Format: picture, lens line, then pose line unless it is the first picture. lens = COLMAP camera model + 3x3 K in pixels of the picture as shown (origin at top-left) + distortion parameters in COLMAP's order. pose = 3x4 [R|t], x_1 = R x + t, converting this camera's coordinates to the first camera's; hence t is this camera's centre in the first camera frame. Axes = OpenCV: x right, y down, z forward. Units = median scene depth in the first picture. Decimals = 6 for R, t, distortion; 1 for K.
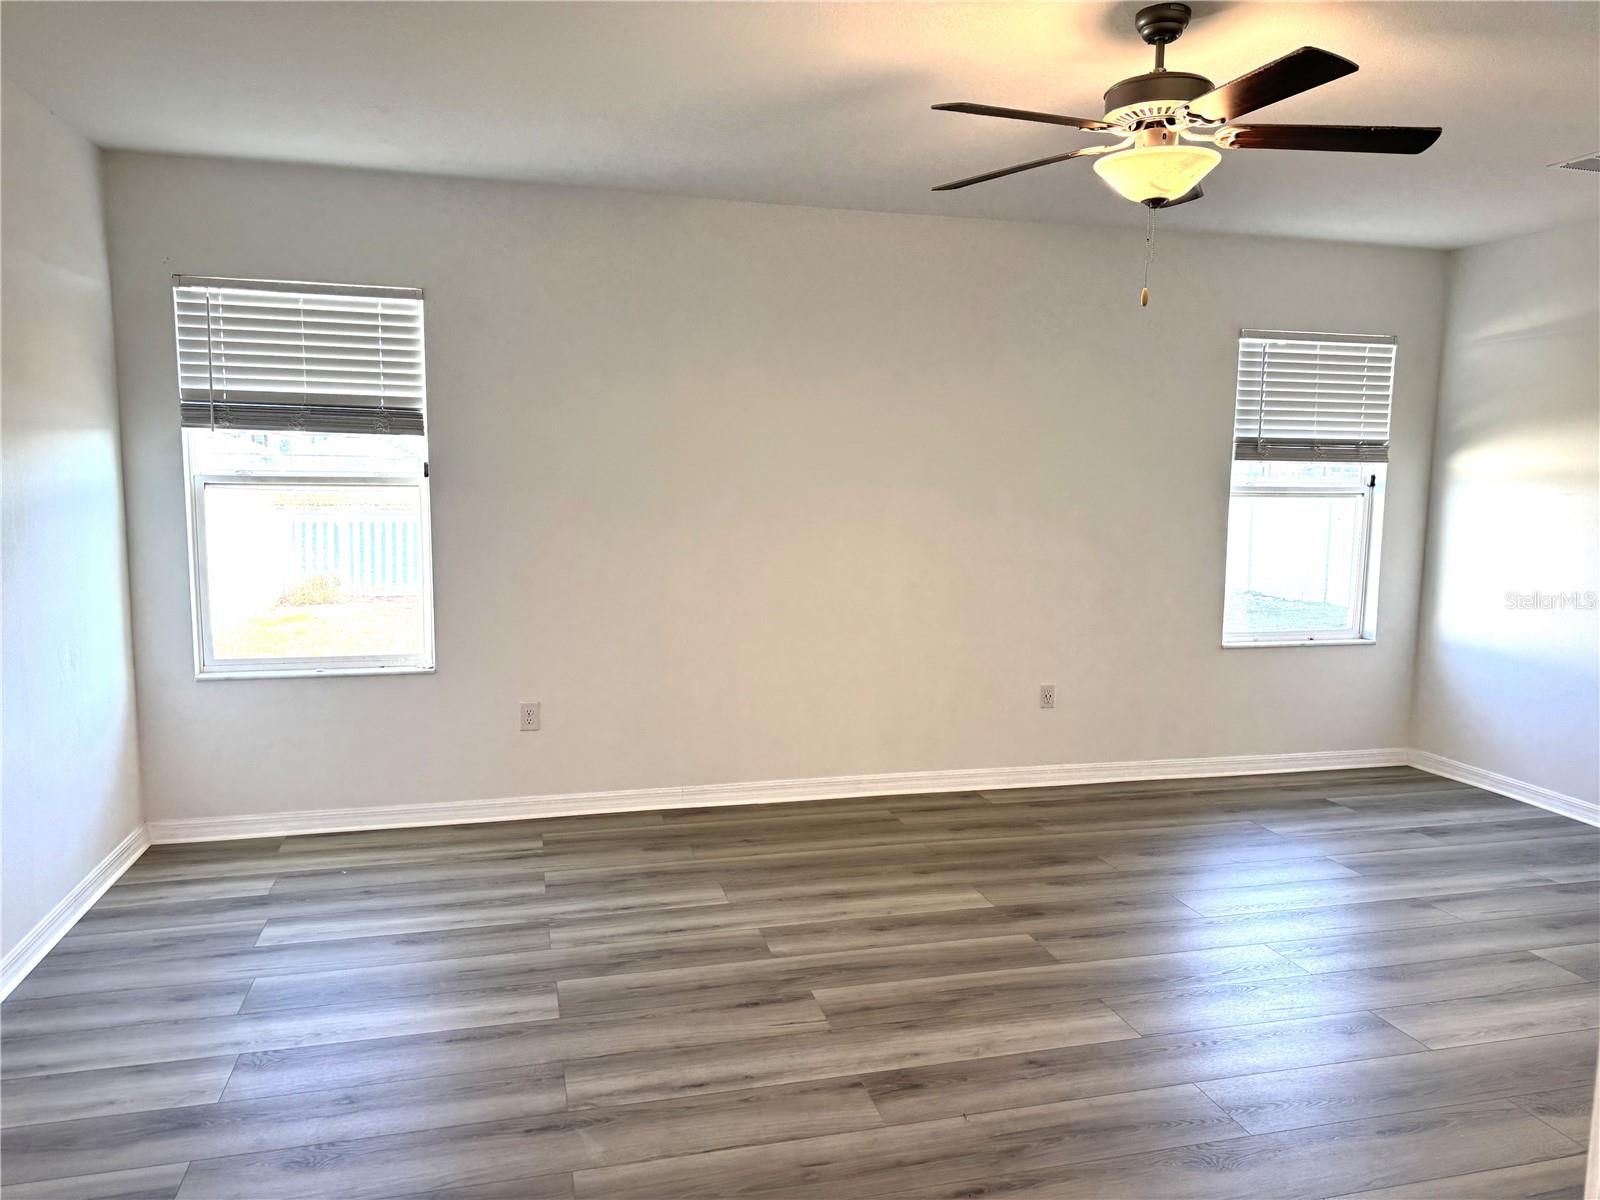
lens RADIAL K [[1133.6, 0, 789.4], [0, 1133.6, 598.0], [0, 0, 1]] dist [0.023884, -0.029383]
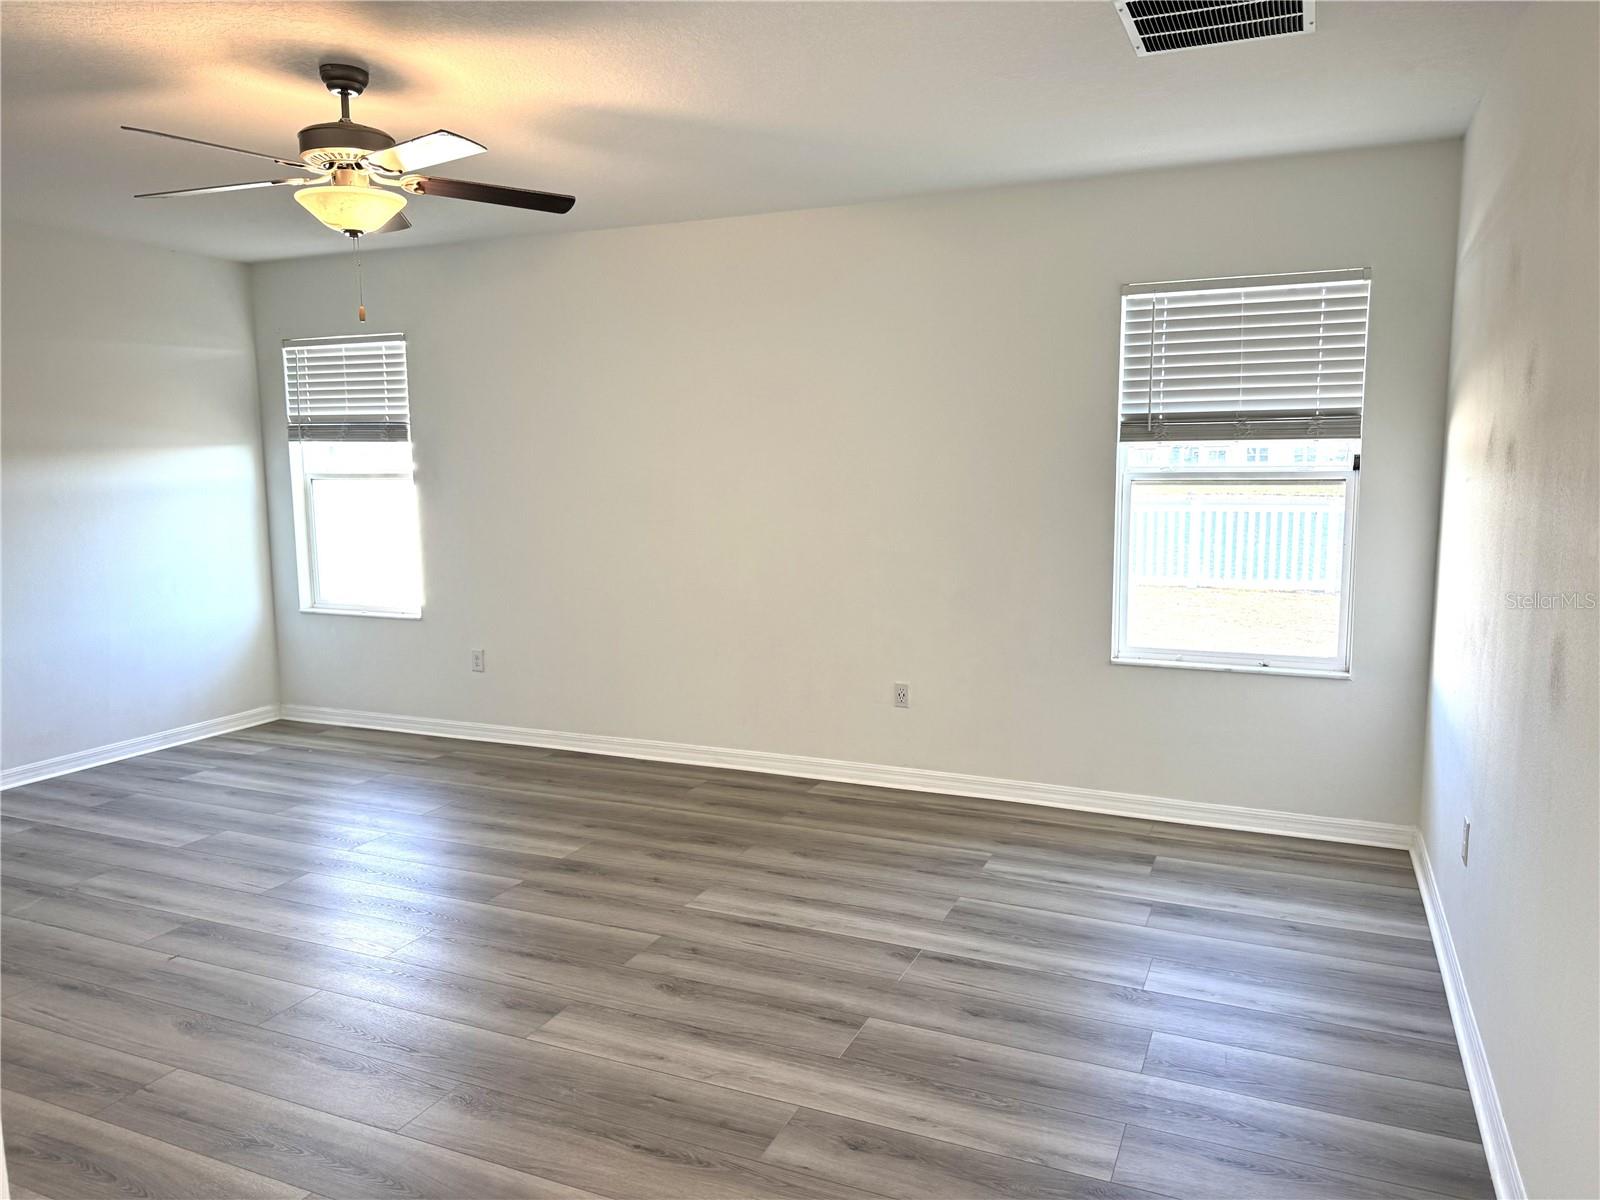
lens RADIAL K [[1133.6, 0, 804.5], [0, 1133.6, 593.3], [0, 0, 1]] dist [0.023884, -0.029383]
pose [[0.785713, 0.053866, -0.616241, 0.871082], [-0.052032, 0.998426, 0.020931, -0.016981], [0.616399, 0.015619, 0.787279, 0.231972]]
